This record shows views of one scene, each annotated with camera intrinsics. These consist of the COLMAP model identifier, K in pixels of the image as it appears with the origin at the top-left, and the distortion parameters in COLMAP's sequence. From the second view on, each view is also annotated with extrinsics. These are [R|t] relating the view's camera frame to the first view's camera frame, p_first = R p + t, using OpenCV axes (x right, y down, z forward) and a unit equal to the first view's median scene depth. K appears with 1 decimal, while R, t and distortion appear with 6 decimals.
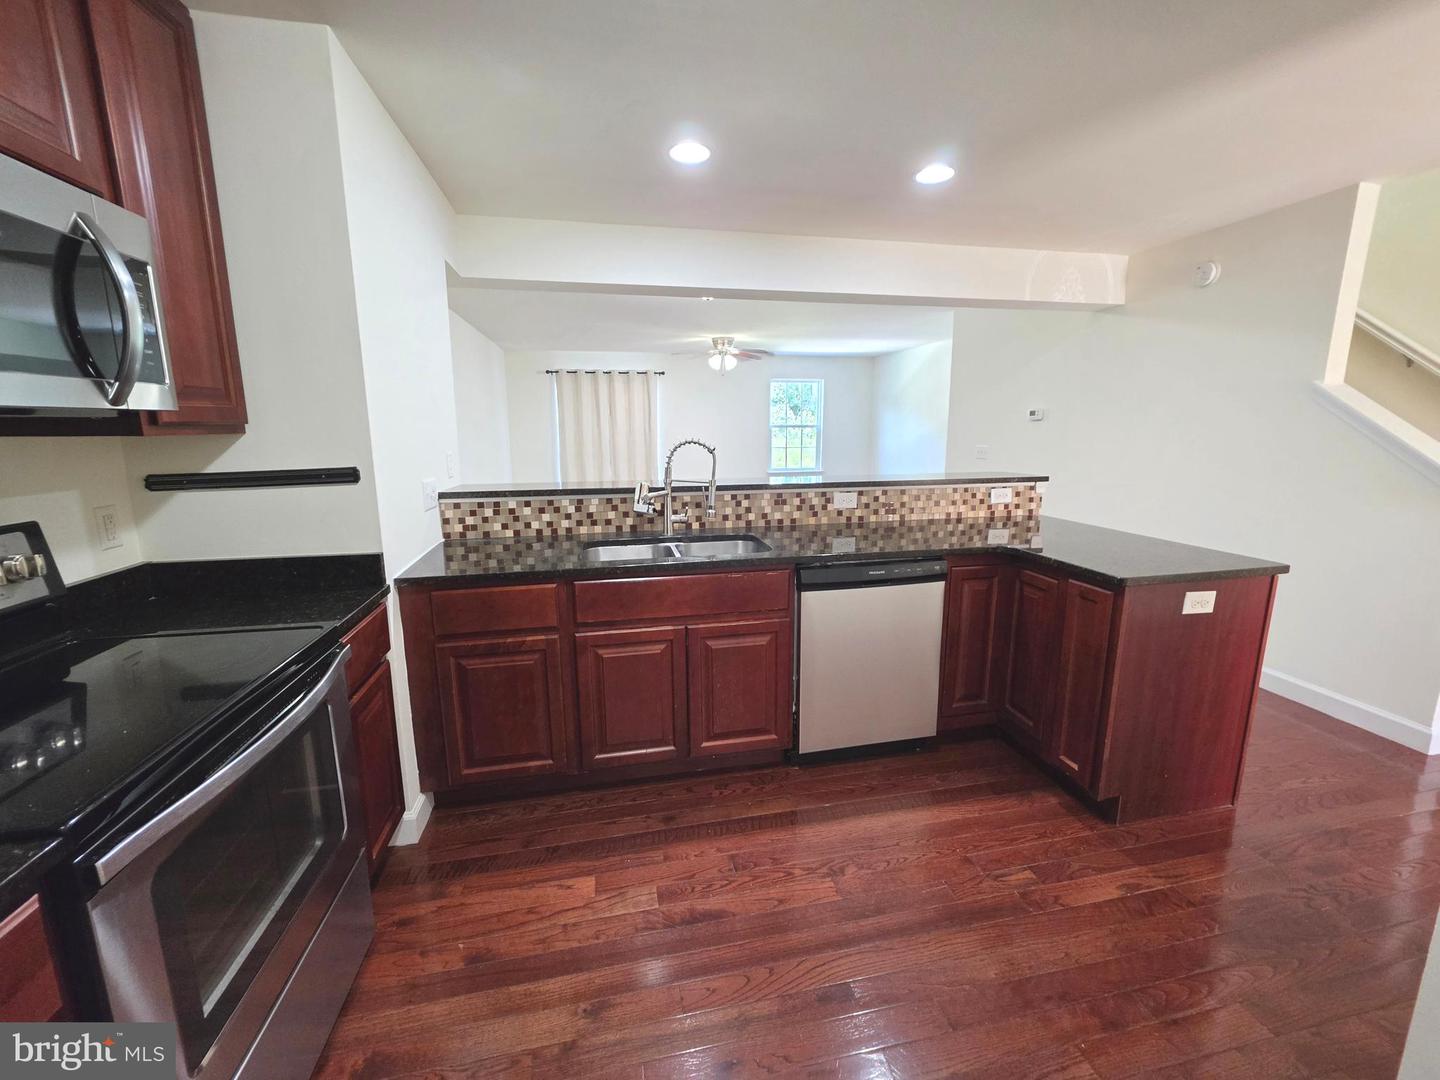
lens RADIAL K [[577.7, 0, 725.3], [0, 577.7, 528.9], [0, 0, 1]] dist [-0.006402, 0.000985]
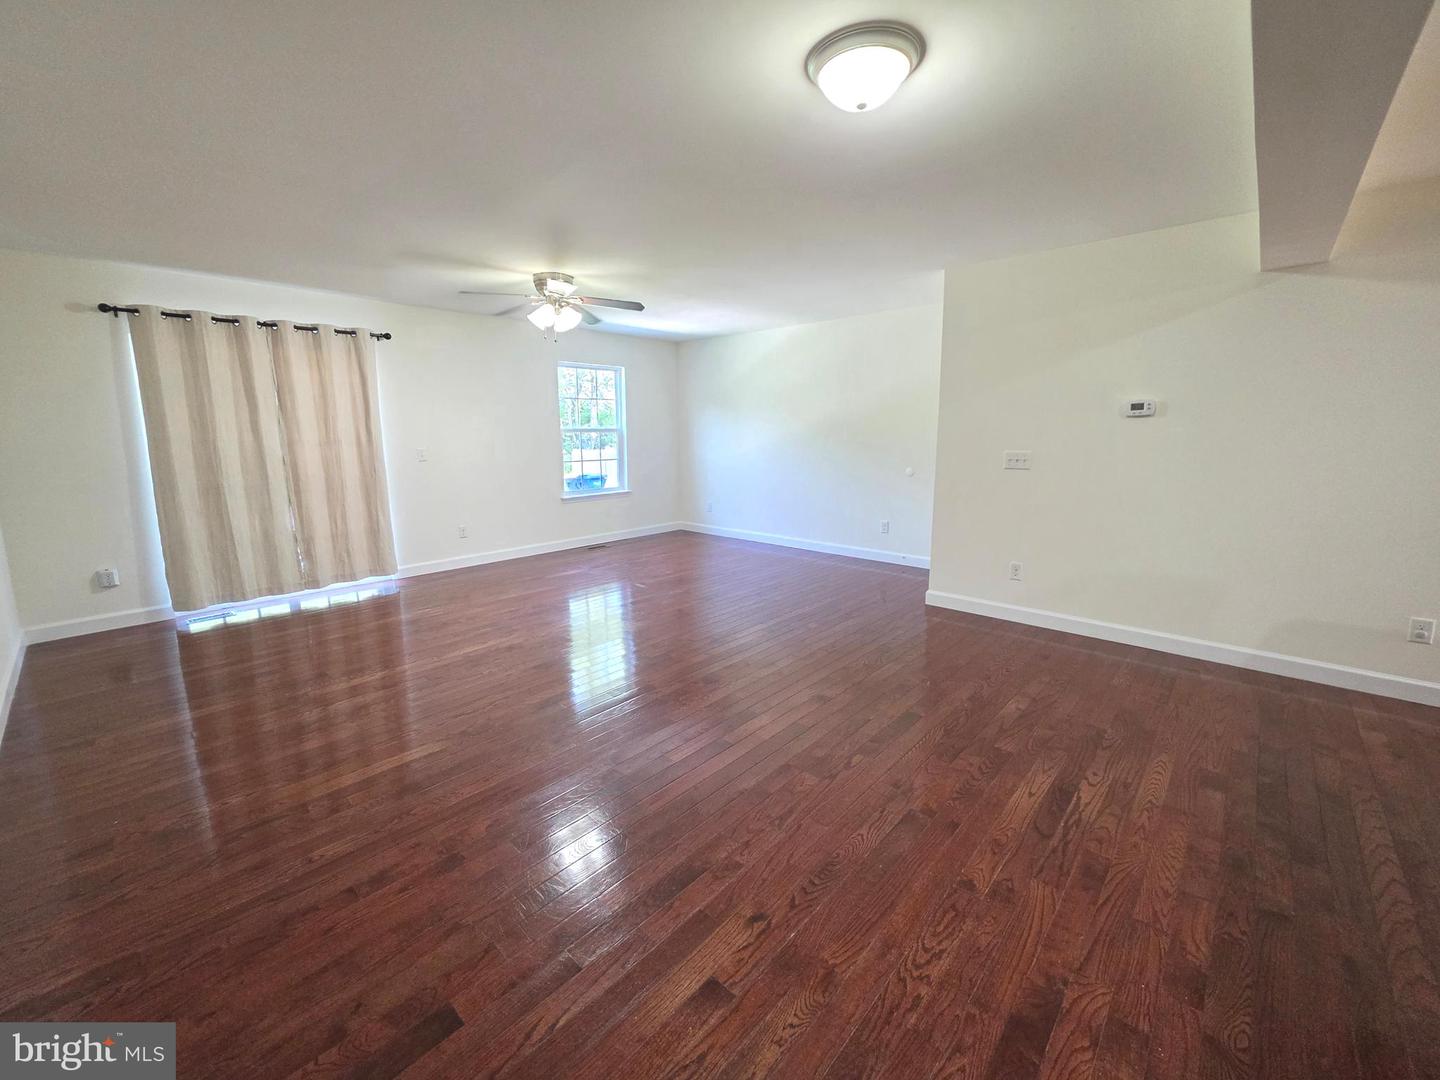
lens RADIAL K [[577.7, 0, 715.3], [0, 577.7, 525.9], [0, 0, 1]] dist [-0.006402, 0.000985]
pose [[0.816703, -0.093340, 0.569459, -0.587682], [0.105536, 0.994347, 0.011626, -0.187881], [-0.567325, 0.050604, 0.821938, 1.166473]]
